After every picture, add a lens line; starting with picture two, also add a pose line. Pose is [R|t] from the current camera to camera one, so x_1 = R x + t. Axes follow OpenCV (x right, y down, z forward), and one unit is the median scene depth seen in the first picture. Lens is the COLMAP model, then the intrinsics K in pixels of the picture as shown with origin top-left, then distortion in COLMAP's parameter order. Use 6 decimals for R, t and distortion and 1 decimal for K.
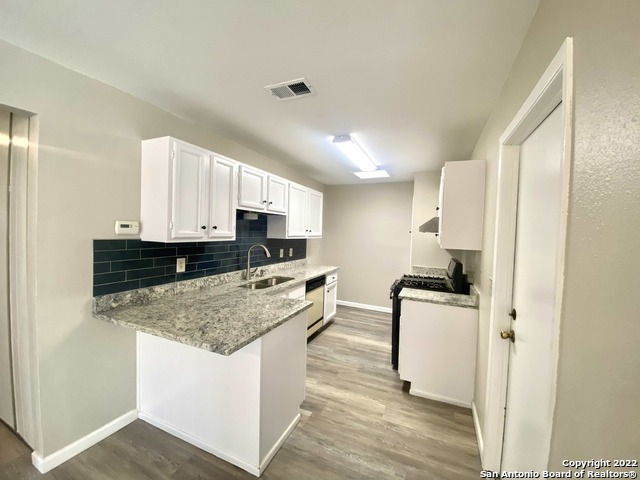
lens RADIAL K [[259.8, 0, 319.4], [0, 259.8, 236.3], [0, 0, 1]] dist [0.029549, -0.025042]
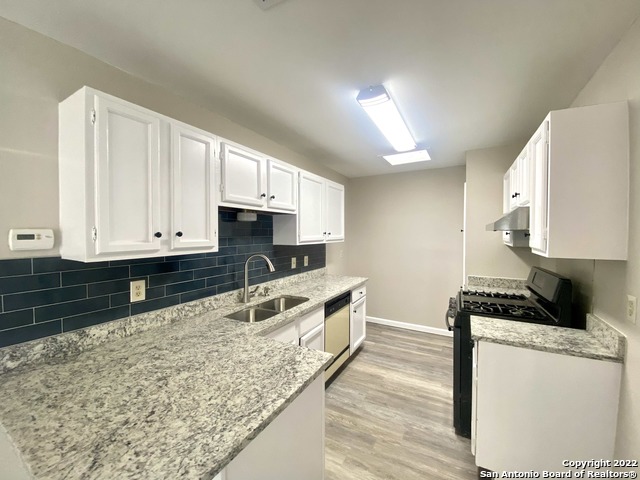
lens RADIAL K [[259.8, 0, 319.4], [0, 259.8, 236.3], [0, 0, 1]] dist [0.029549, -0.025042]
pose [[0.995703, -0.029960, -0.087621, 0.004130], [0.029507, 0.999544, -0.006463, -0.011326], [0.087775, 0.003850, 0.996133, 0.310107]]
